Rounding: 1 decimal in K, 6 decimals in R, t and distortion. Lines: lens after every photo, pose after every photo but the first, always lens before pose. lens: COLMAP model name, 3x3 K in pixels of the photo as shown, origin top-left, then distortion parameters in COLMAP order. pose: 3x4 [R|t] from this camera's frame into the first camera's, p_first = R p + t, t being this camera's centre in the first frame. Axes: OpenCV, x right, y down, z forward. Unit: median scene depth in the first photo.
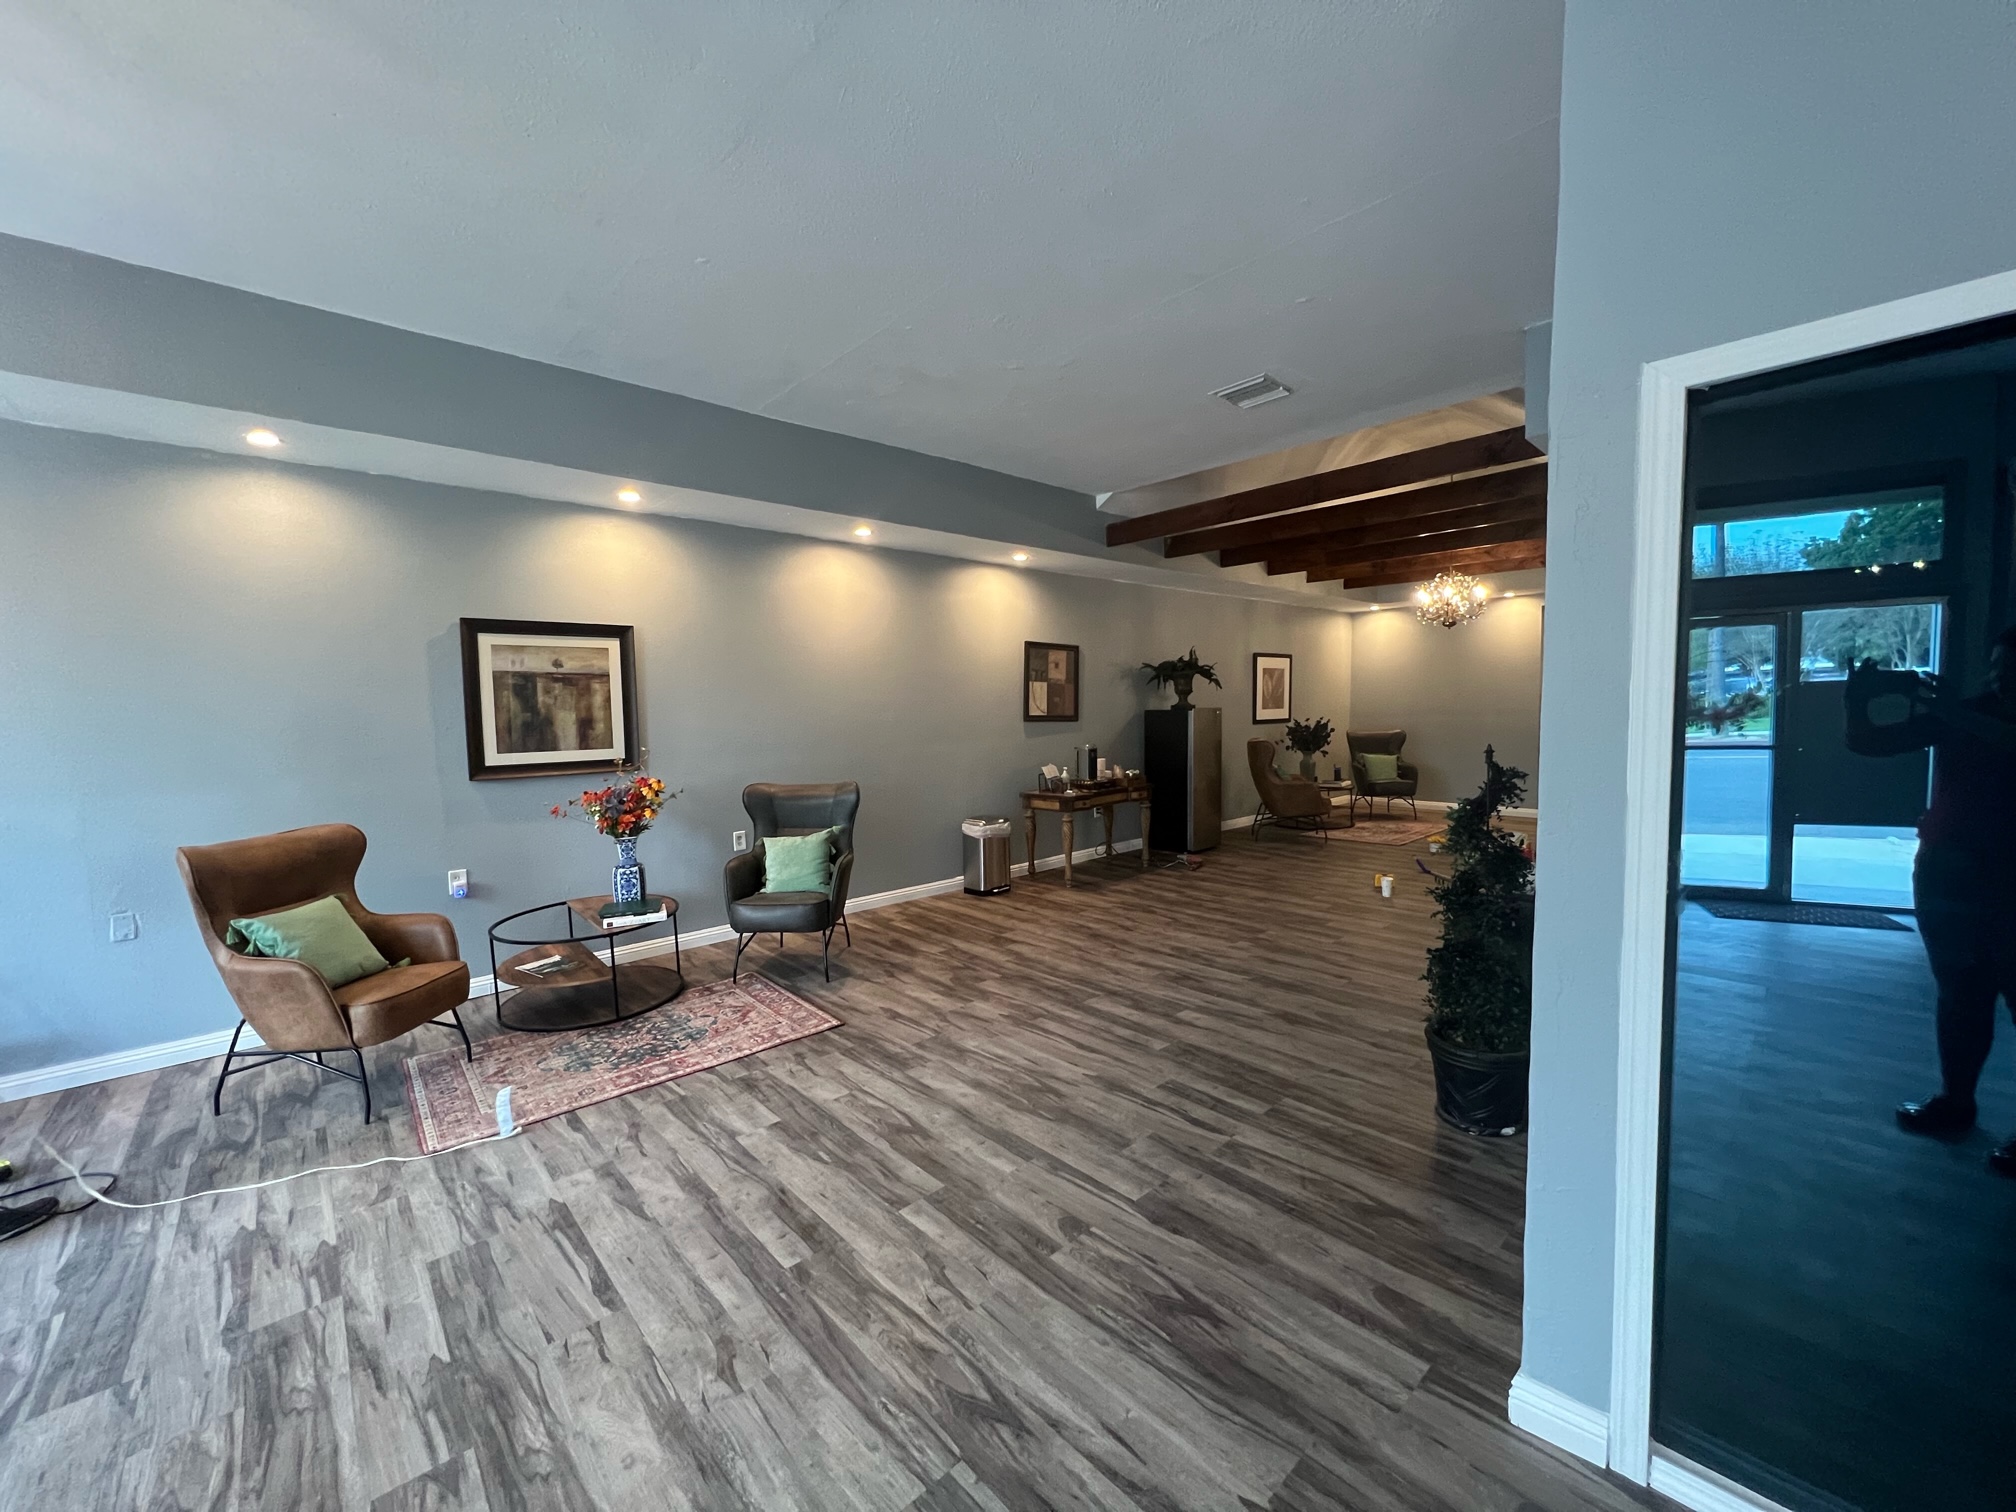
lens RADIAL K [[797.7, 0, 1003.6], [0, 797.7, 753.7], [0, 0, 1]] dist [-0.001628, -0.000414]
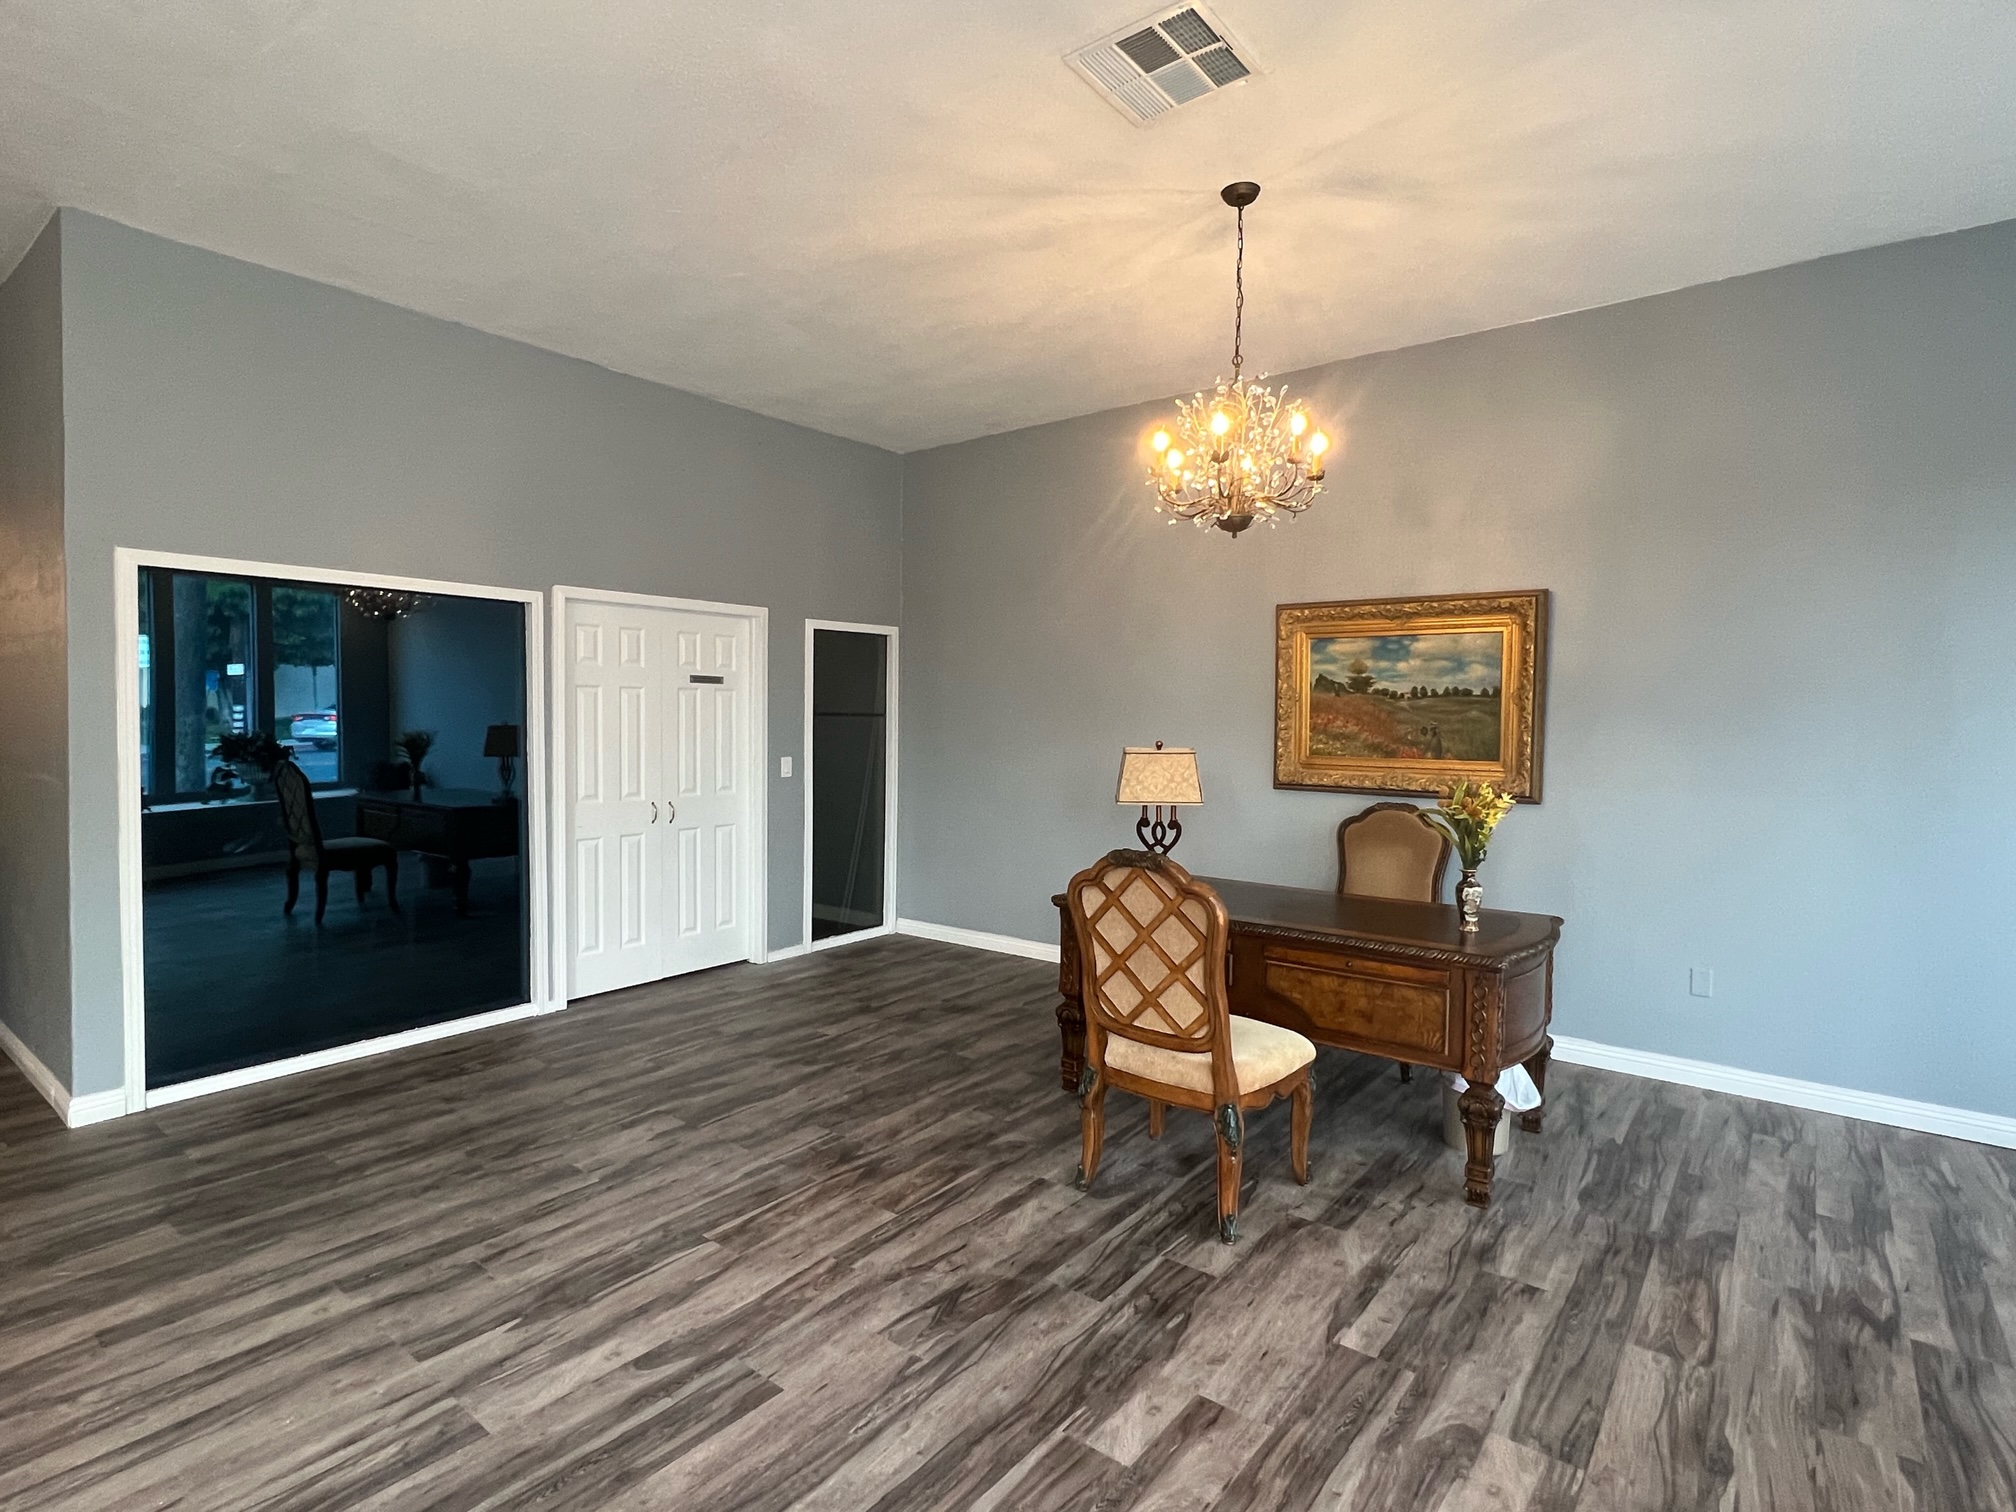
lens RADIAL K [[1027.7, 0, 1001.2], [0, 1027.7, 755.2], [0, 0, 1]] dist [0.005759, -0.004146]
pose [[-0.171929, -0.017860, 0.984947, -0.754269], [0.053993, 0.998162, 0.027525, 0.031444], [-0.983629, 0.057912, -0.170648, -0.256260]]
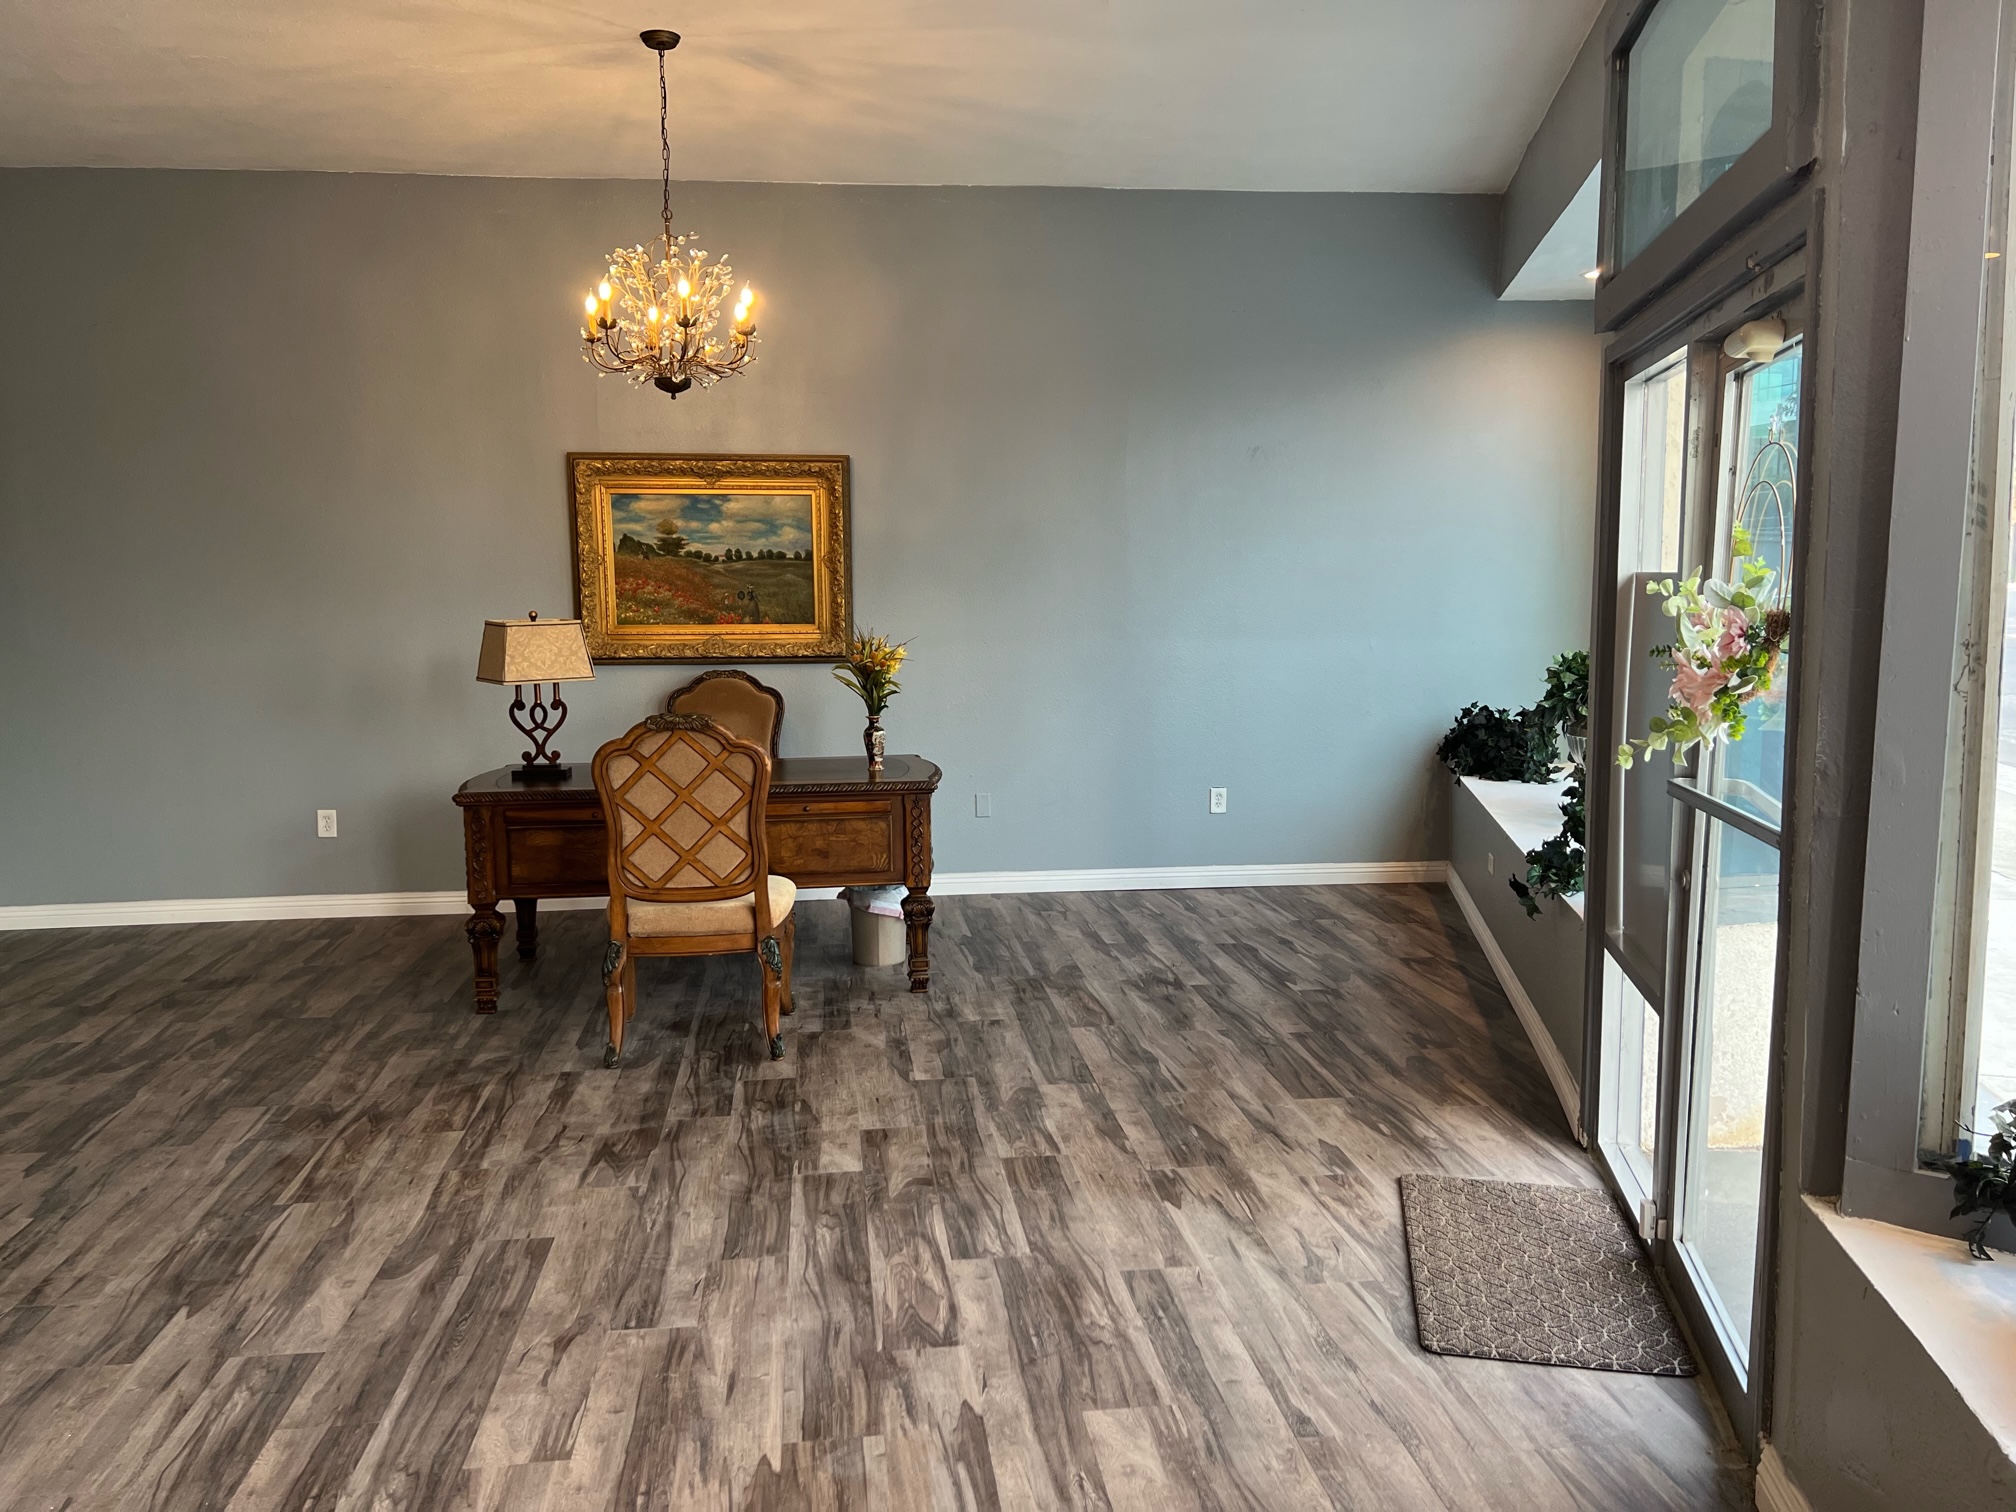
lens RADIAL K [[1500.7, 0, 1006.9], [0, 1500.7, 752.7], [0, 0, 1]] dist [0.042087, -0.048349]
pose [[-0.827213, -0.033346, 0.560898, -0.873062], [0.061489, 0.986870, 0.149355, 0.002636], [-0.558514, 0.158038, -0.814301, 0.311638]]
